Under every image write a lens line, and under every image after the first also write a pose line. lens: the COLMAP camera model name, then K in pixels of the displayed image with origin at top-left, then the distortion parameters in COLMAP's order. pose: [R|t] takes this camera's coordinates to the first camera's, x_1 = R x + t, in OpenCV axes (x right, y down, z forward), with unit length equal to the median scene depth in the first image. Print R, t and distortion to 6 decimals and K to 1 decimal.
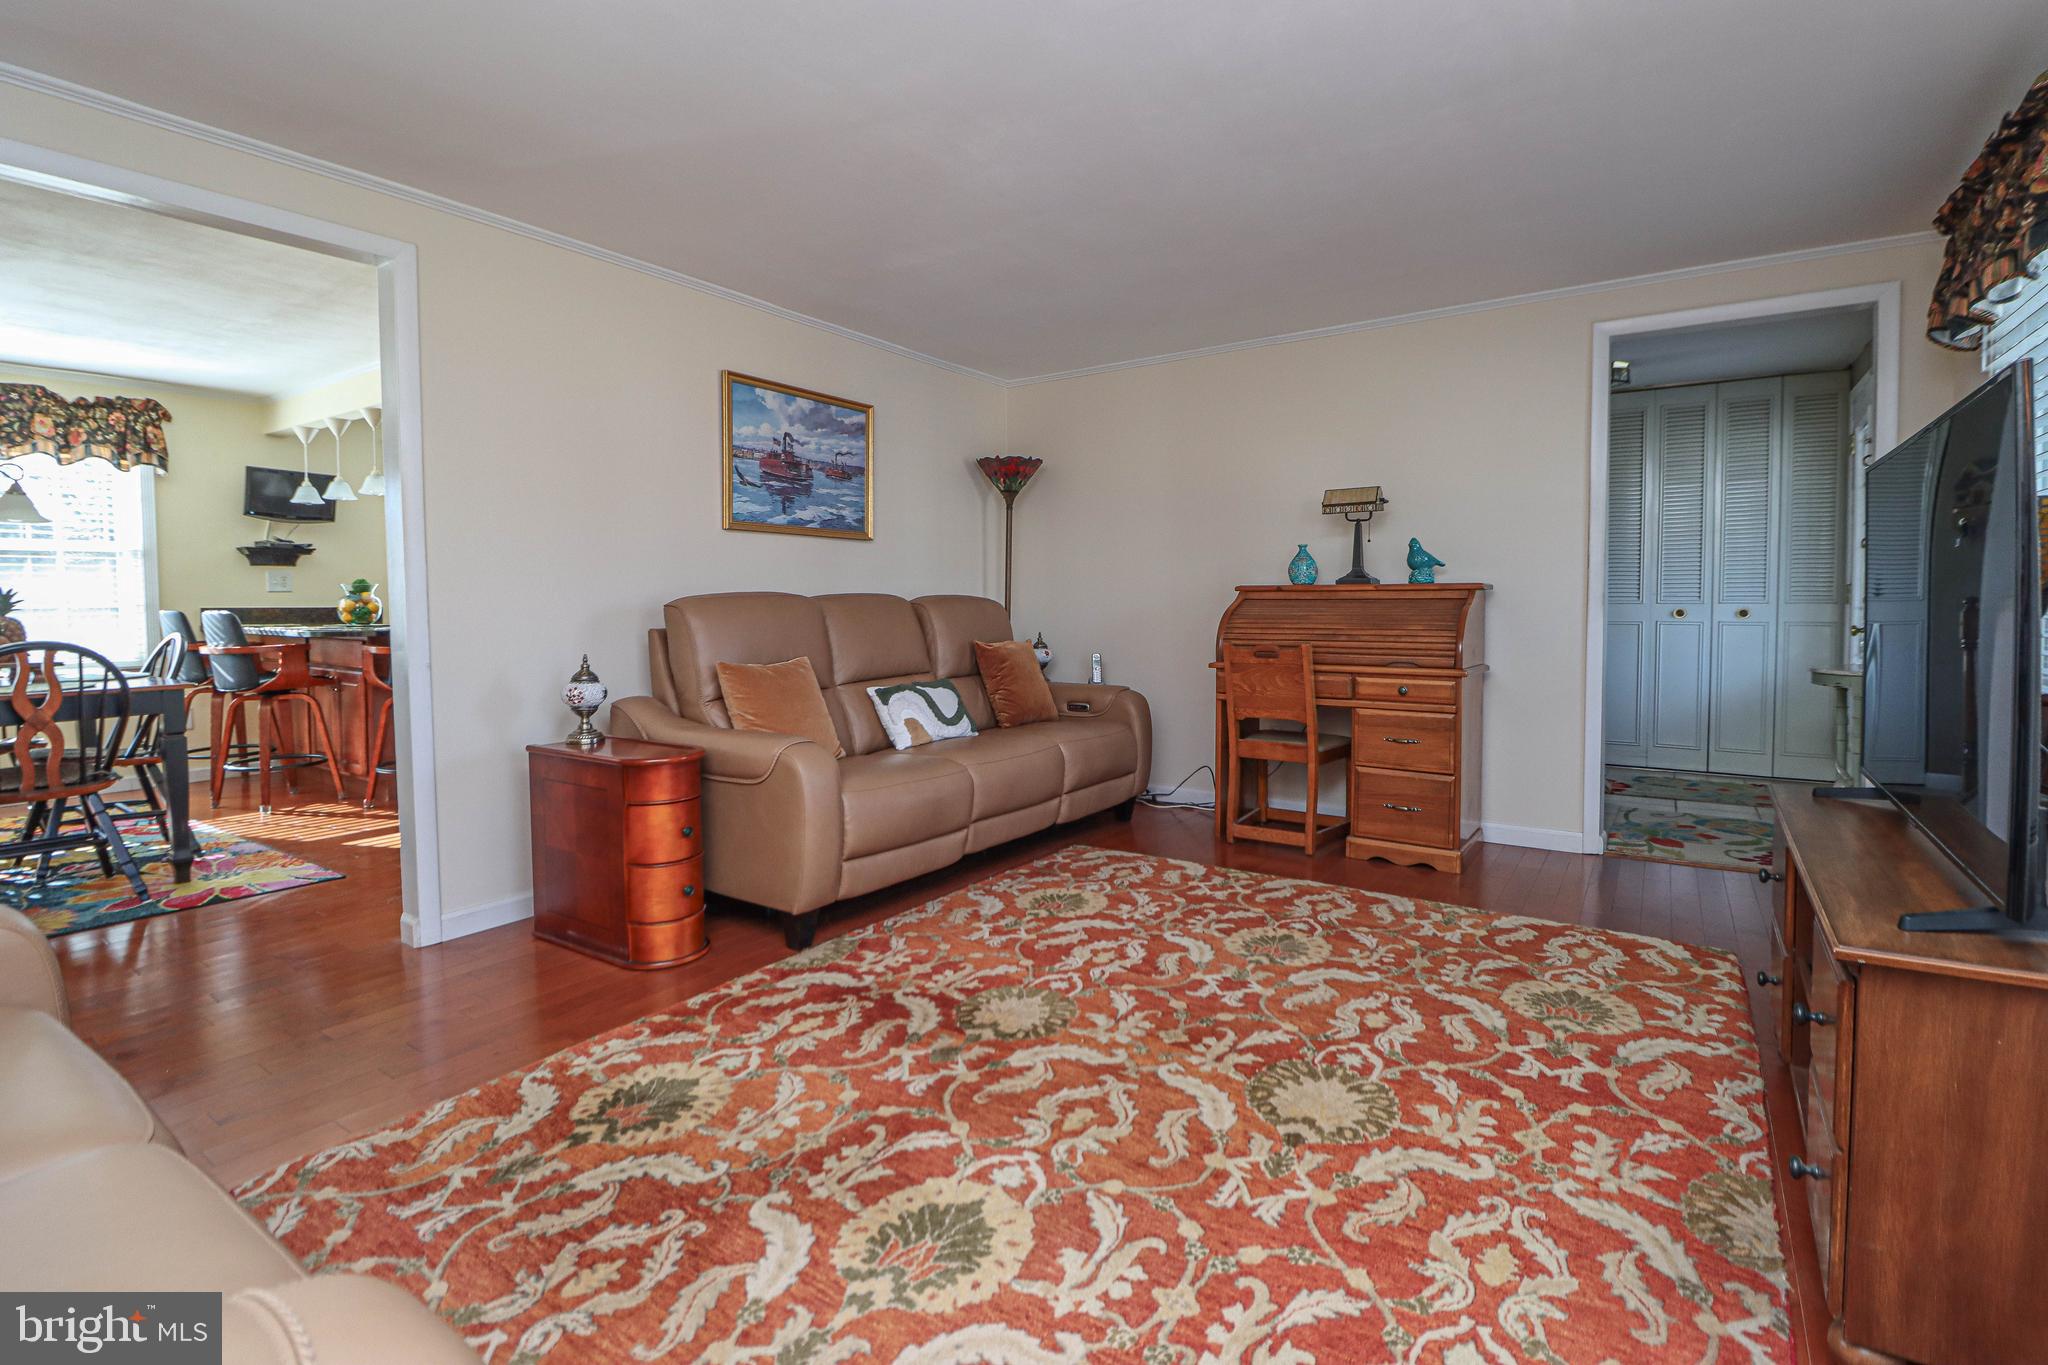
lens RADIAL K [[952.4, 0, 1037.0], [0, 952.4, 636.4], [0, 0, 1]] dist [0.002068, -0.011981]
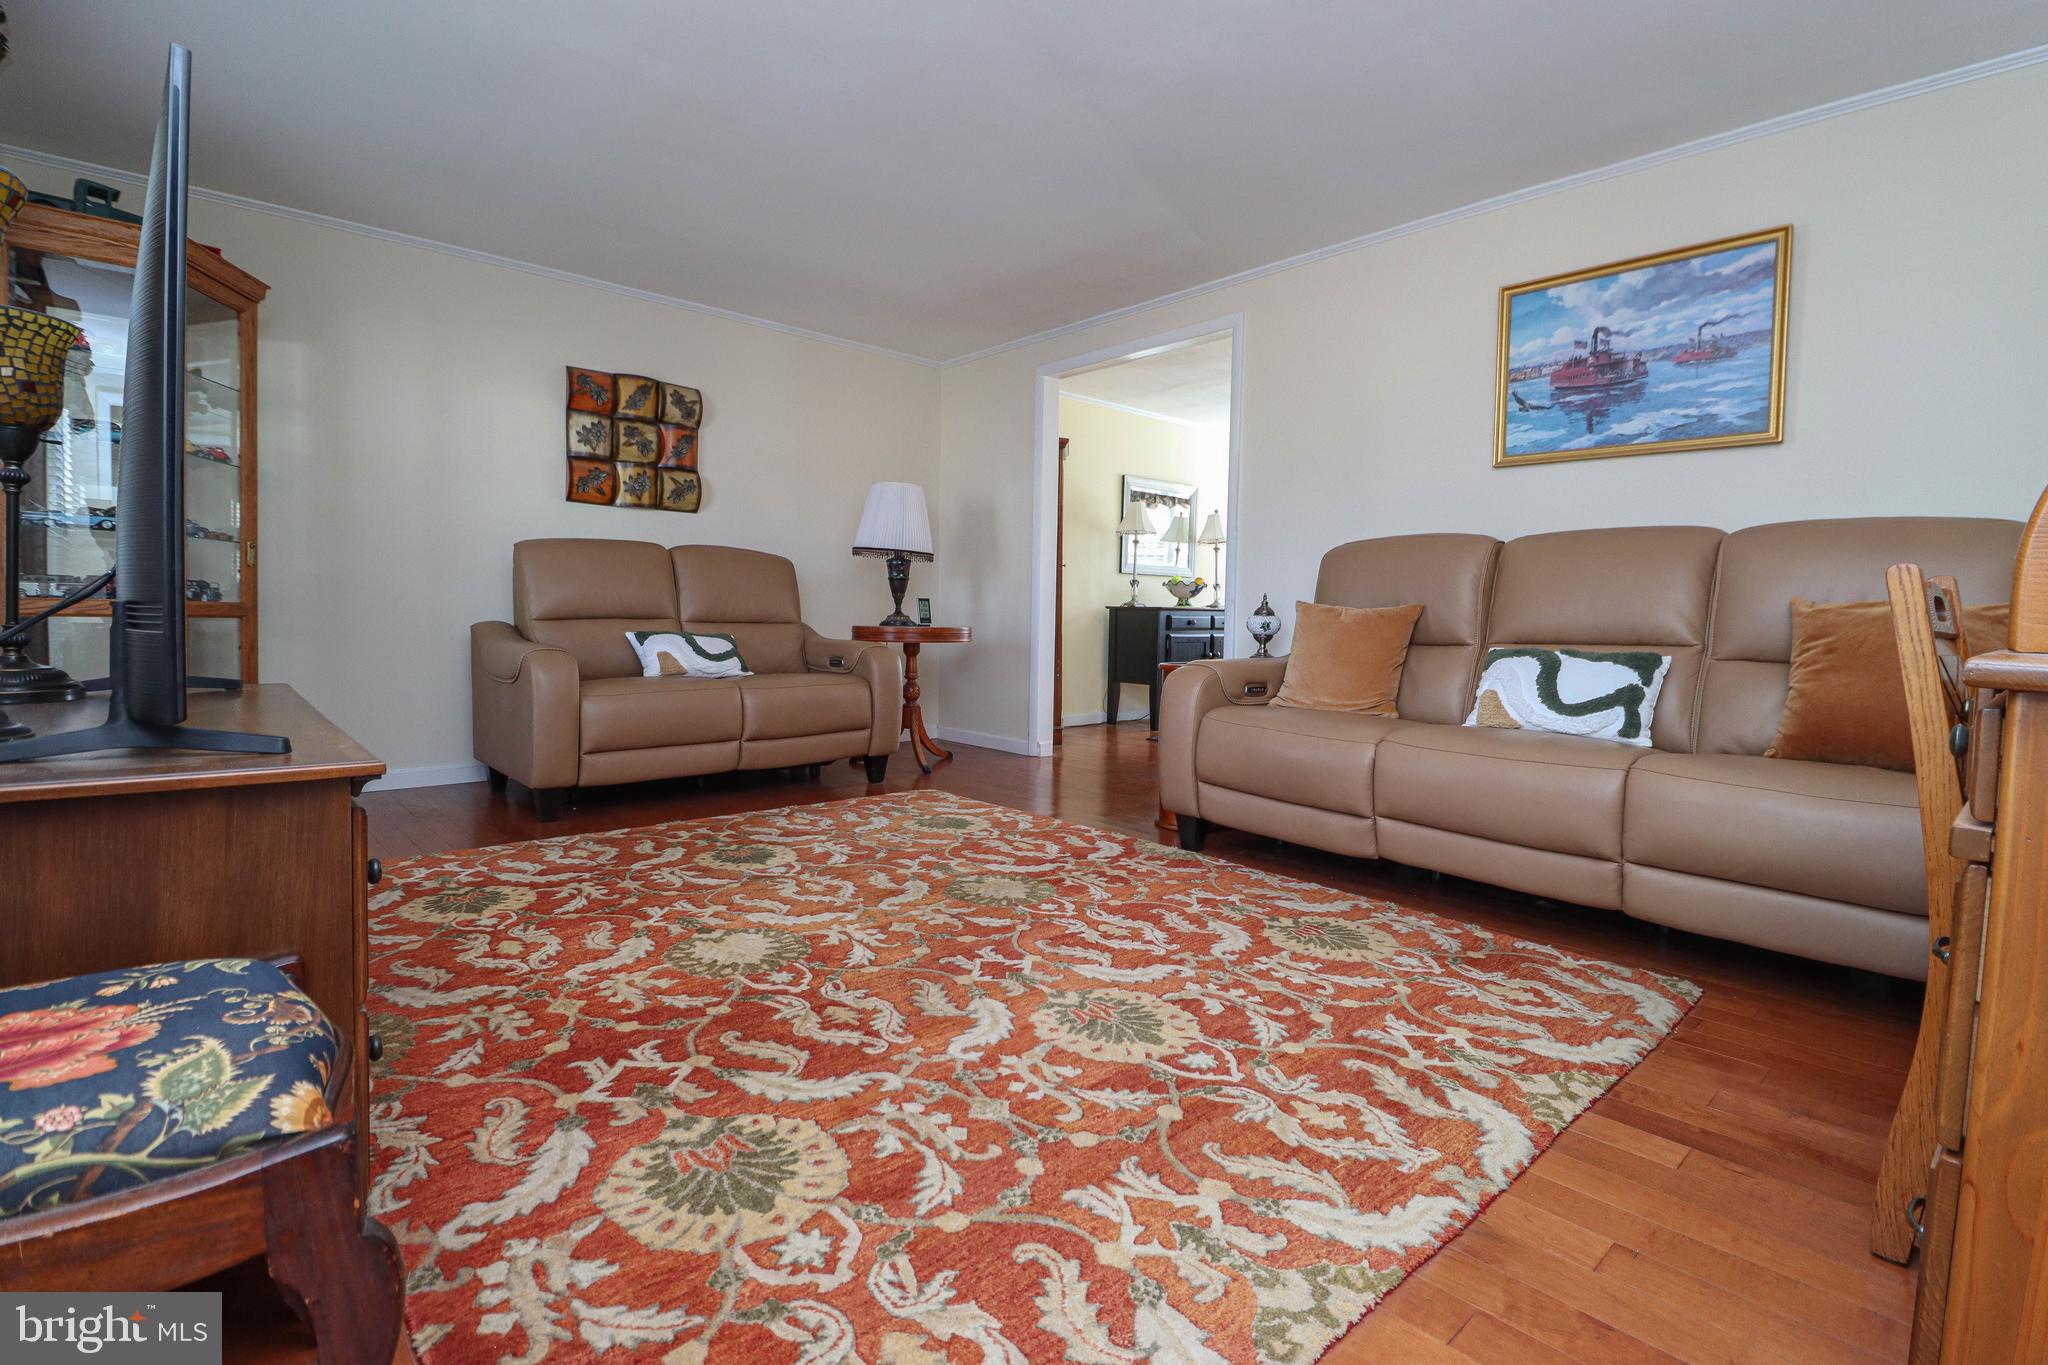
lens RADIAL K [[940.8, 0, 1026.2], [0, 940.8, 653.6], [0, 0, 1]] dist [0.001322, -0.012385]
pose [[-0.236423, 0.046502, -0.970537, 0.945806], [-0.056034, 0.996539, 0.061398, 0.047048], [0.970033, 0.068899, -0.233000, 1.170467]]
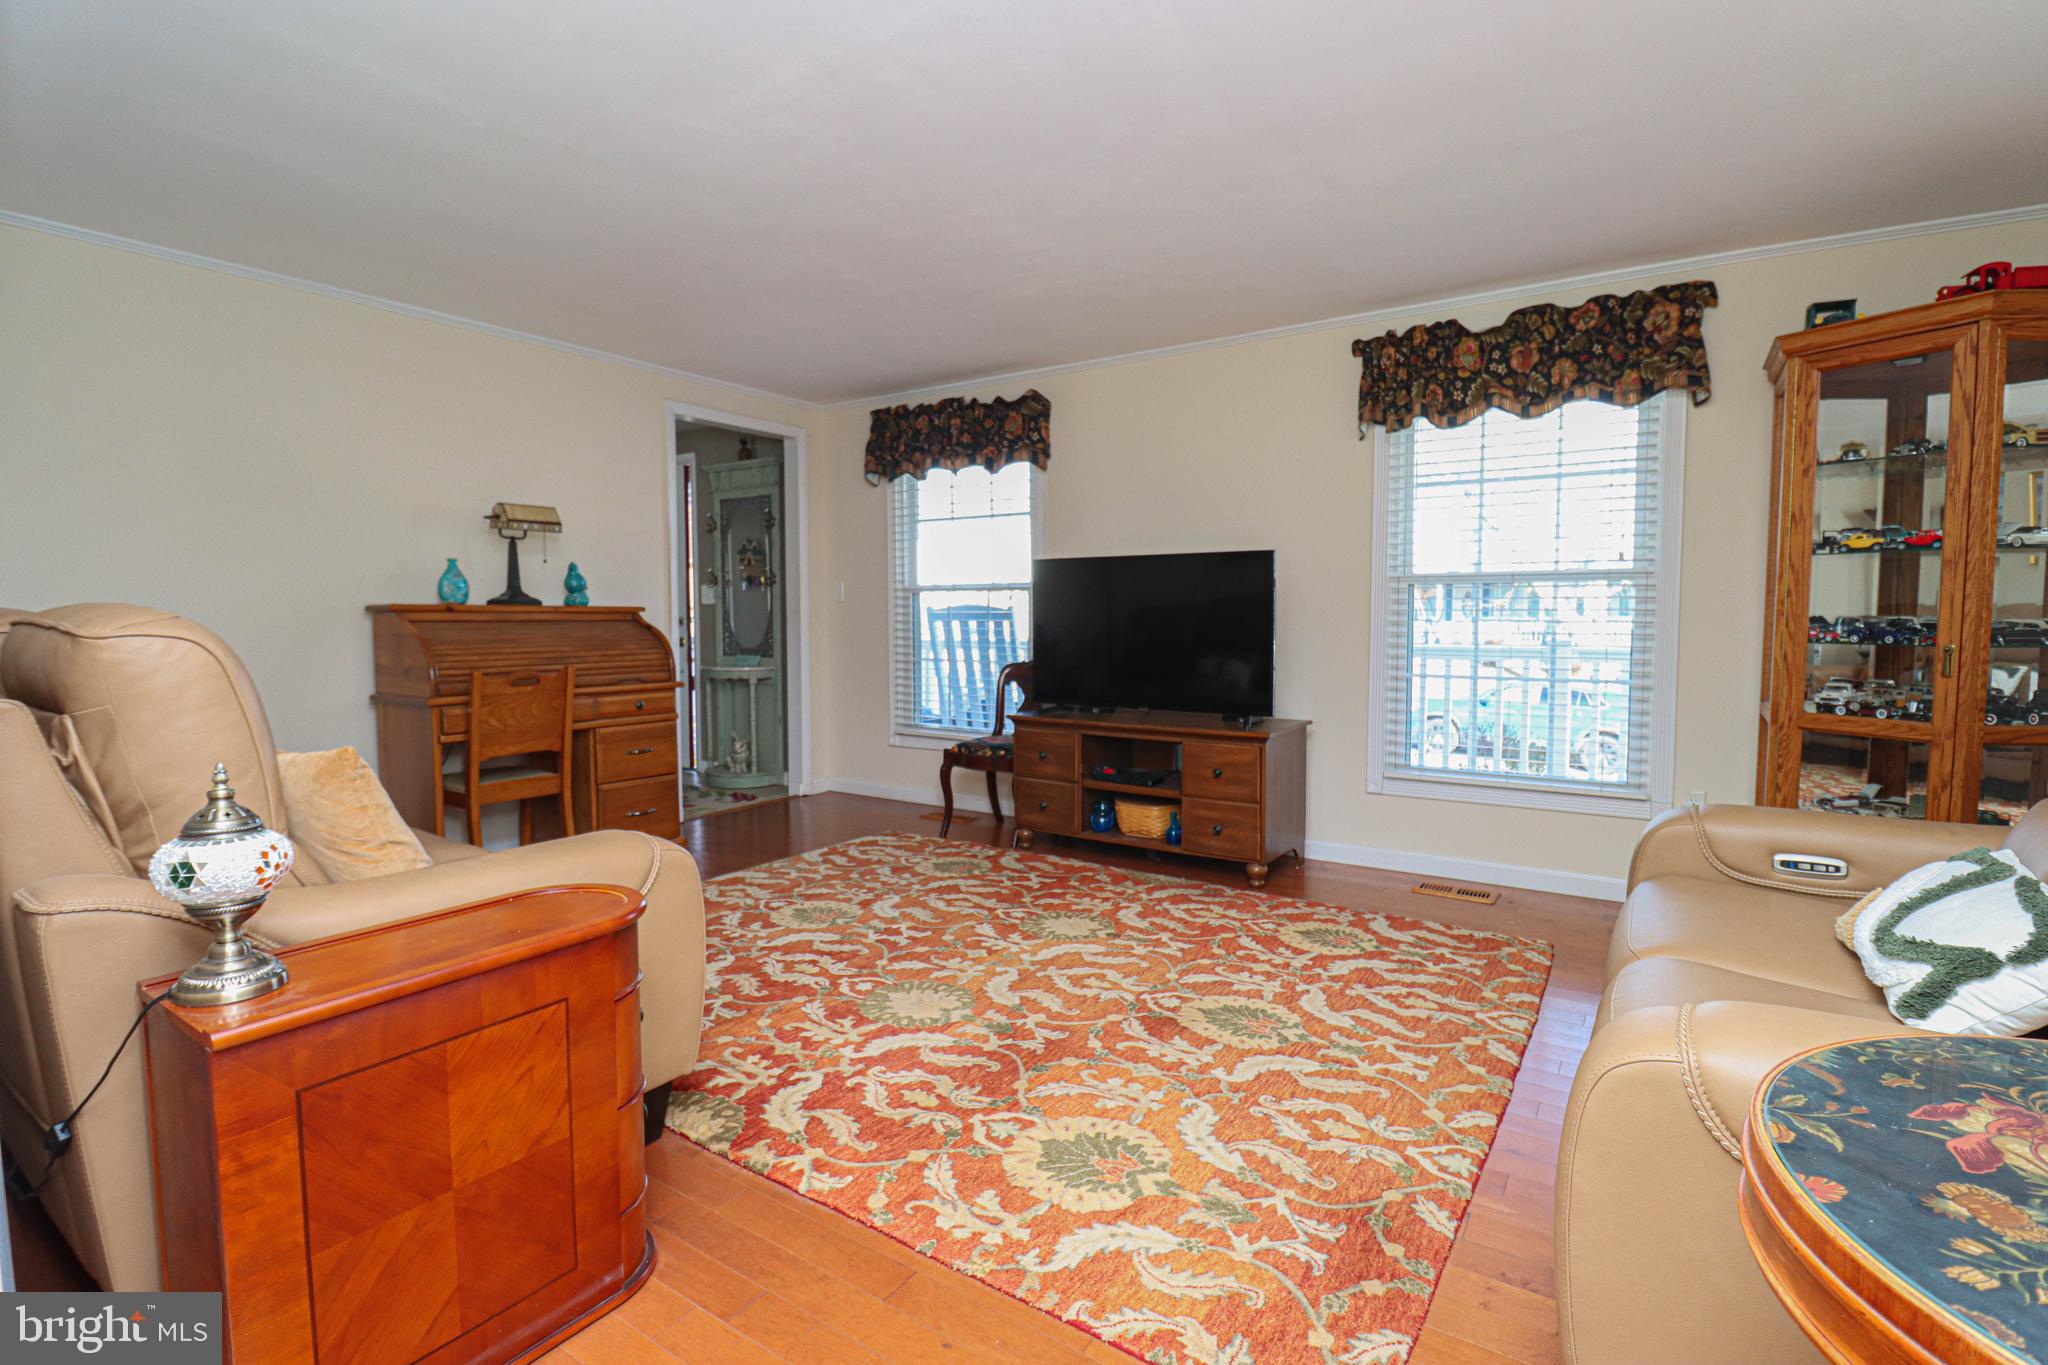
lens RADIAL K [[972.0, 0, 1017.1], [0, 972.0, 670.4], [0, 0, 1]] dist [0.003406, -0.009614]
pose [[0.001912, -0.051501, 0.998671, -1.017861], [0.041604, 0.997812, 0.051377, -0.030102], [-0.999132, 0.041450, 0.004050, 0.802349]]
